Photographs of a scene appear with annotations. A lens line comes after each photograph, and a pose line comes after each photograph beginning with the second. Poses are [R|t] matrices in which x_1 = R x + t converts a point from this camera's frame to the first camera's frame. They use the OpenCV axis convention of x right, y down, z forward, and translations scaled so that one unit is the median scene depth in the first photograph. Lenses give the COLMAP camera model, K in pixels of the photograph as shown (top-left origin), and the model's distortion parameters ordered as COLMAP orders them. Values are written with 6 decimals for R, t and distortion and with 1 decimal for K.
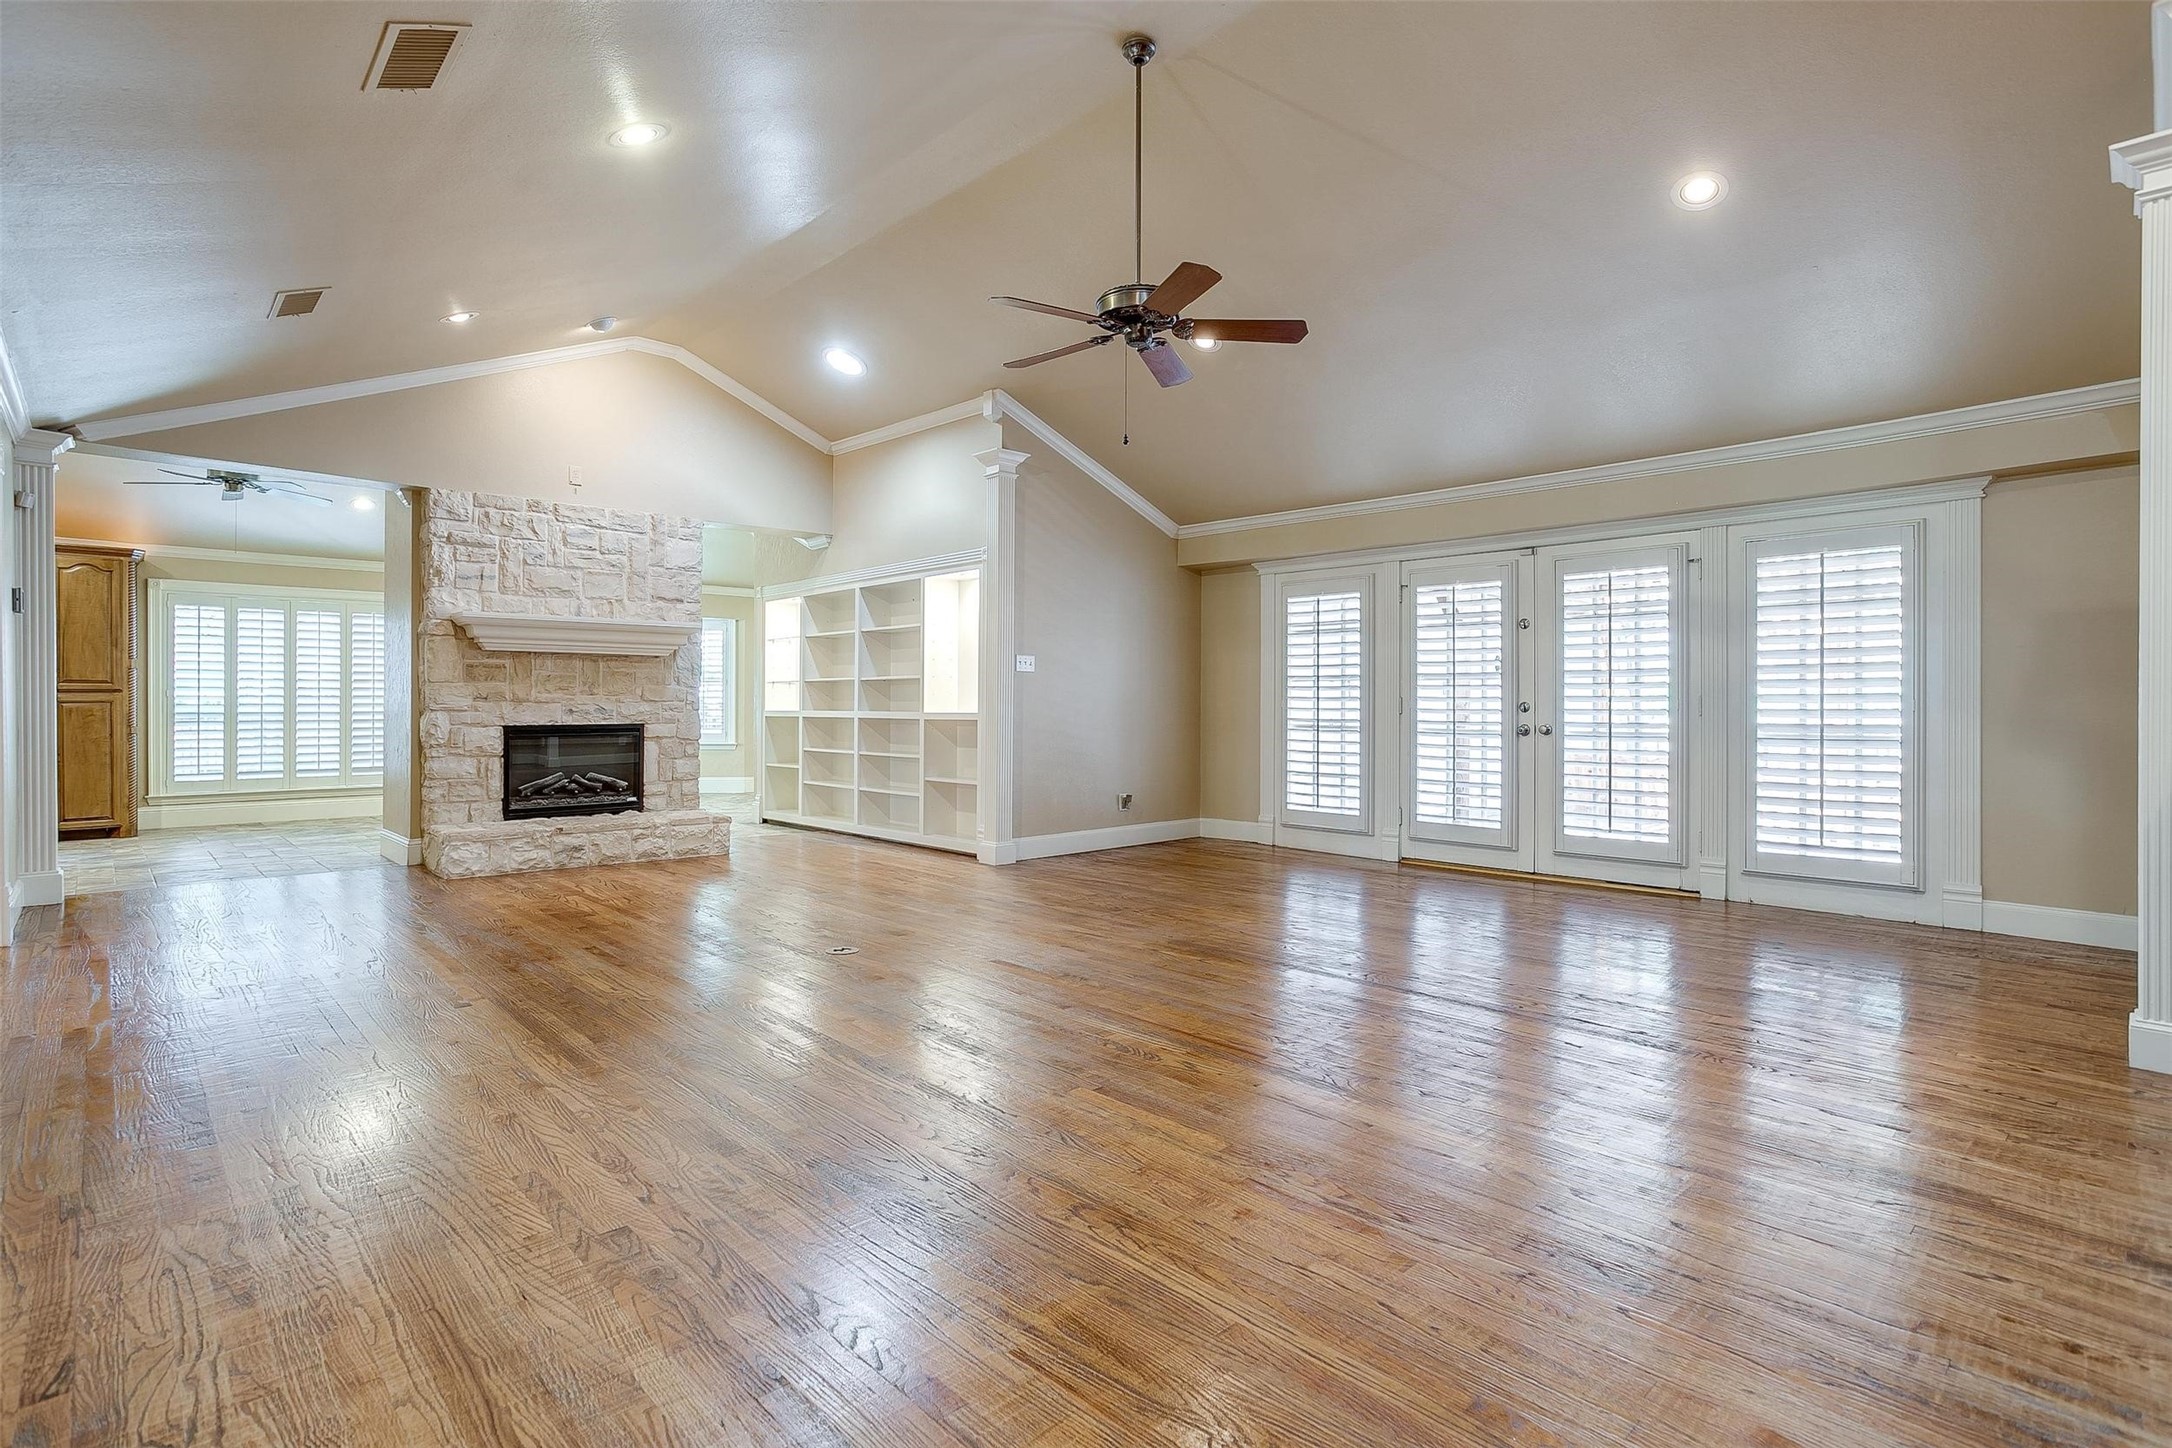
lens RADIAL K [[1073.5, 0, 1086.0], [0, 1073.5, 724.0], [0, 0, 1]] dist [0.039958, 0.000054]
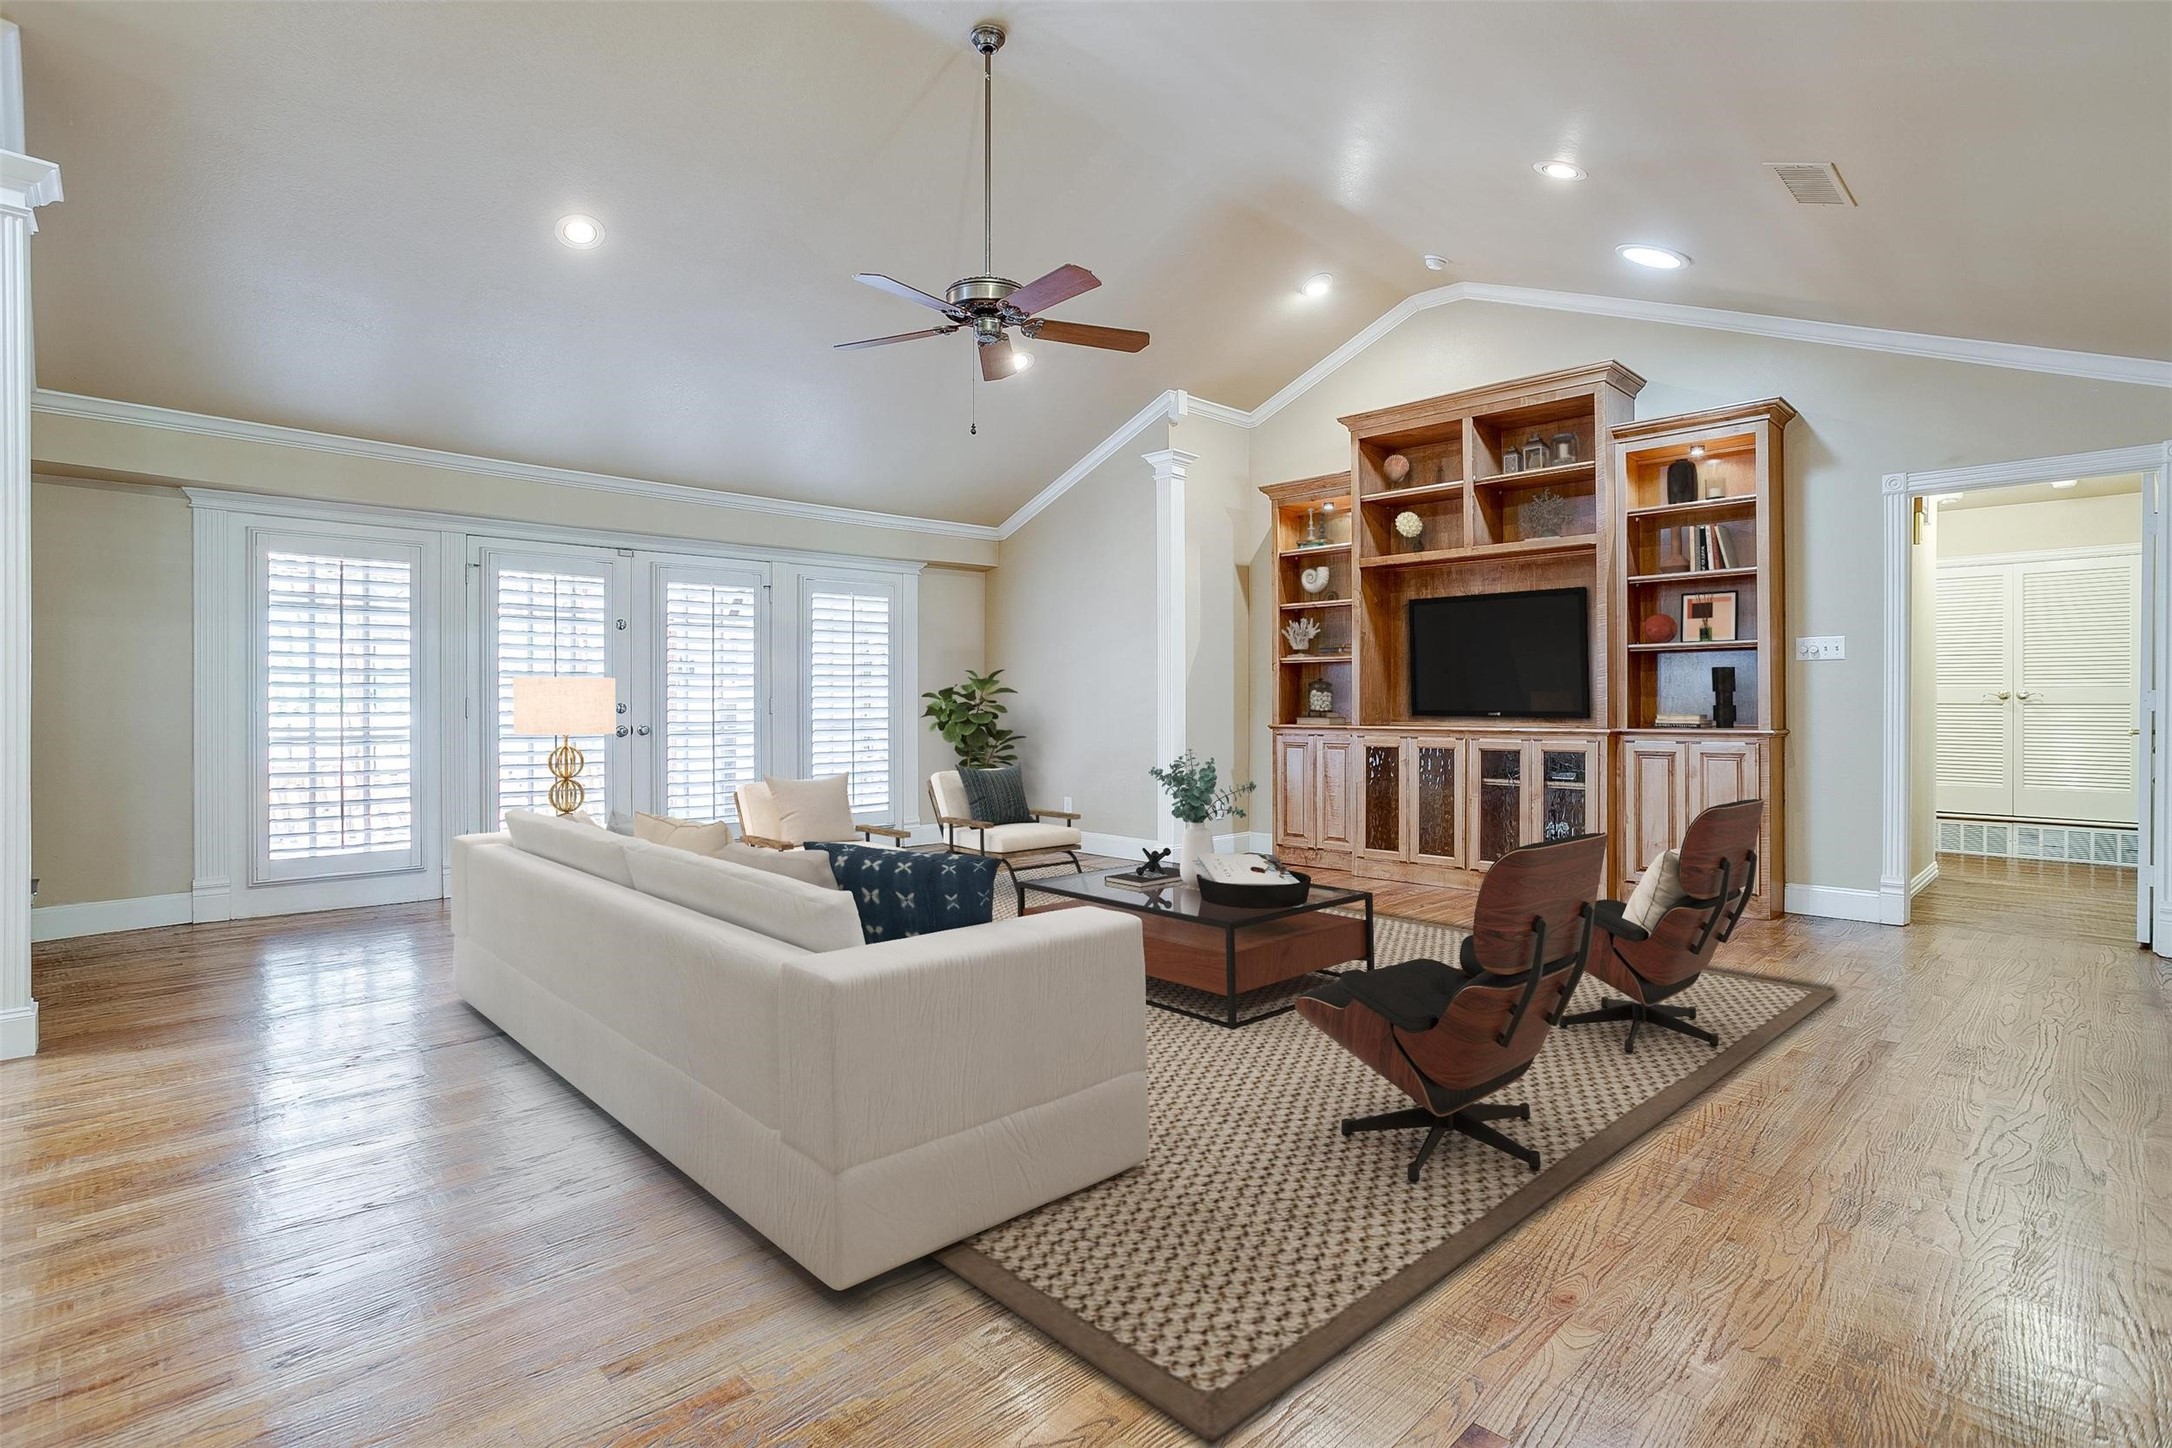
lens RADIAL K [[1071.2, 0, 1086.0], [0, 1071.2, 724.0], [0, 0, 1]] dist [-0.059129, 0.029567]
pose [[0.004484, -0.021748, 0.999753, -0.510356], [0.022817, 0.999505, 0.021640, -0.010844], [-0.999730, 0.022715, 0.004978, 0.510604]]
